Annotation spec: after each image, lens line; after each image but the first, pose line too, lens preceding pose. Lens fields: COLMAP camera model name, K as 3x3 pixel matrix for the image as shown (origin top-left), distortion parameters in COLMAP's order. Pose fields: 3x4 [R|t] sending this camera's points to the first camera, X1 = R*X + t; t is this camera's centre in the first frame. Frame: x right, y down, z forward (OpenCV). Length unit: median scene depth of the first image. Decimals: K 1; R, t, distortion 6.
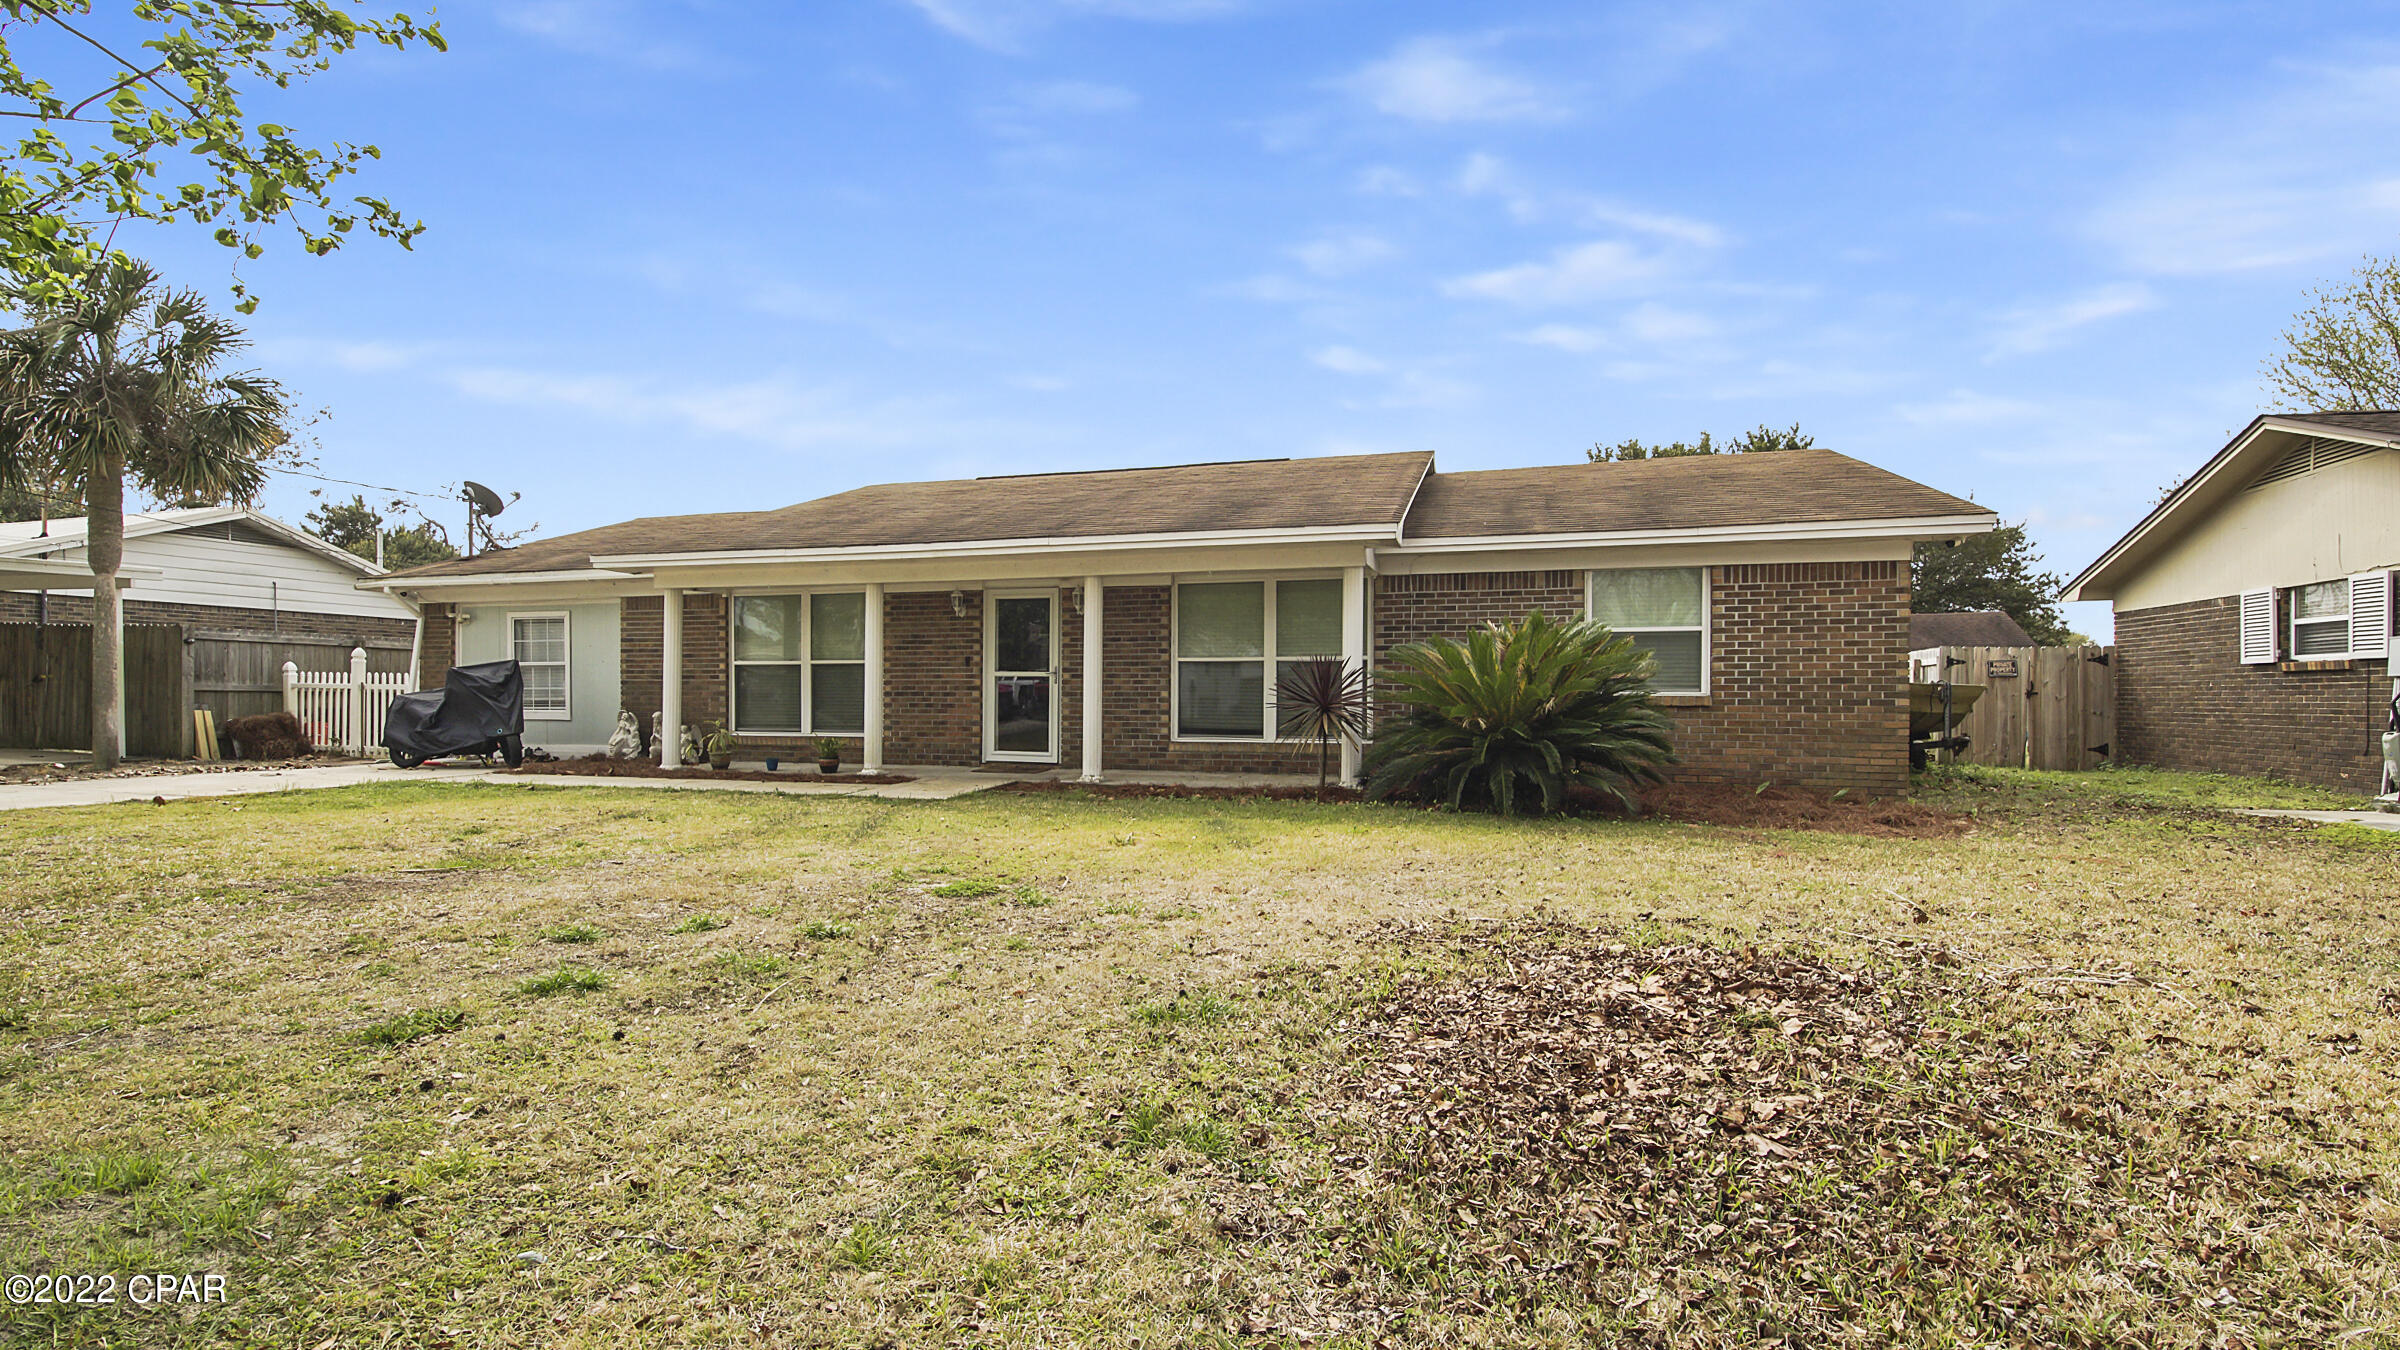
lens RADIAL K [[1101.0, 0, 1200.0], [0, 1101.0, 675.0], [0, 0, 1]] dist [0.000041, -0.013582]
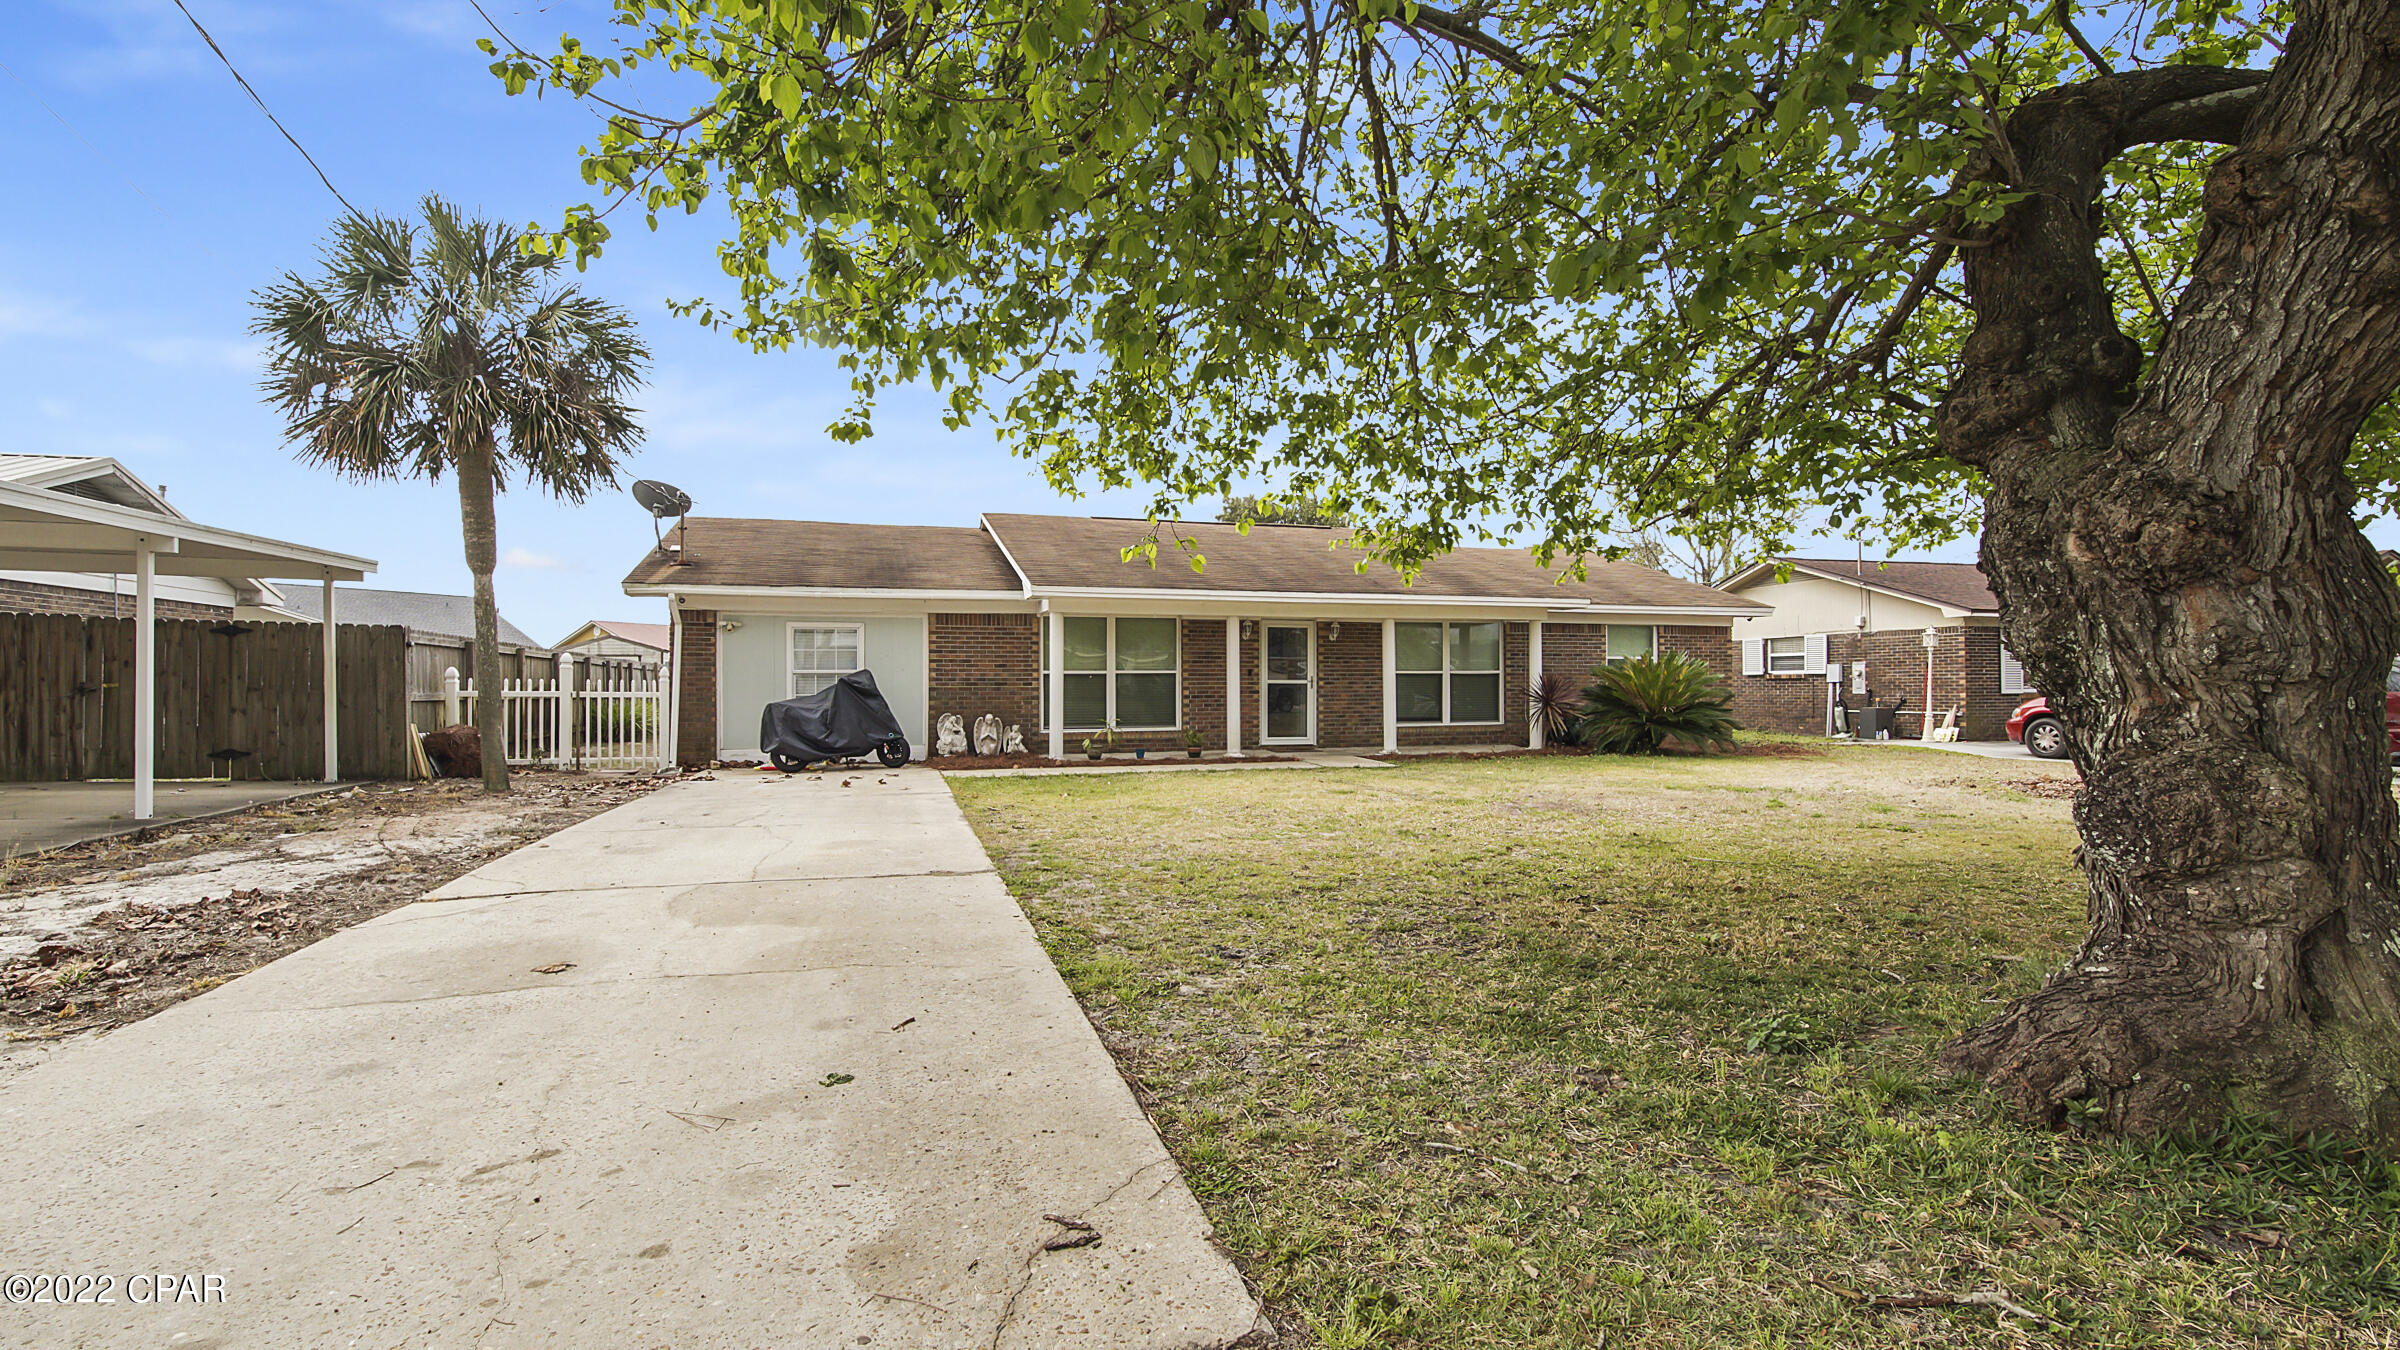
lens RADIAL K [[1101.0, 0, 1200.0], [0, 1101.0, 675.0], [0, 0, 1]] dist [0.000041, -0.013582]
pose [[0.809004, -0.000562, 0.587803, -1.127514], [-0.006804, 0.999924, 0.010320, -0.024356], [-0.587763, -0.012349, 0.808939, -0.068965]]
